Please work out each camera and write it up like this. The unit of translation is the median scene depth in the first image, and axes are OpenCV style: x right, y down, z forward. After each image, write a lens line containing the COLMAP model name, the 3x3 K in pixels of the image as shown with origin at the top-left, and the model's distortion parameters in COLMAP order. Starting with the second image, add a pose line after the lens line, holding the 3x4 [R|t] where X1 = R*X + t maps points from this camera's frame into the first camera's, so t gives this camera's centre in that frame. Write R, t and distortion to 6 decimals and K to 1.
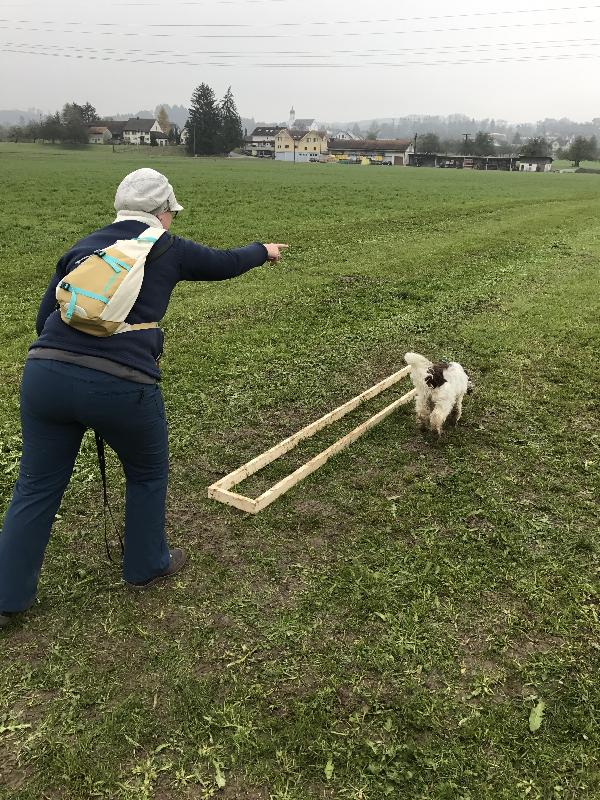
lens RADIAL K [[656.1, 0, 297.2], [0, 656.1, 404.7], [0, 0, 1]] dist [0.021437, -0.011193]
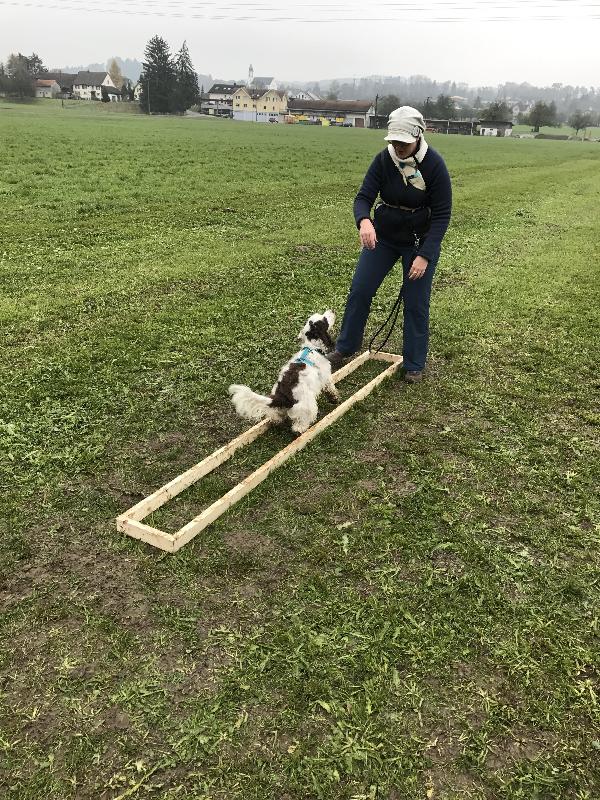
lens RADIAL K [[656.1, 0, 297.9], [0, 656.1, 401.5], [0, 0, 1]] dist [0.021437, -0.011193]
pose [[0.998215, -0.005512, 0.059467, 0.023948], [0.002697, 0.998876, 0.047319, -0.033587], [-0.059661, -0.047074, 0.997108, 0.113328]]
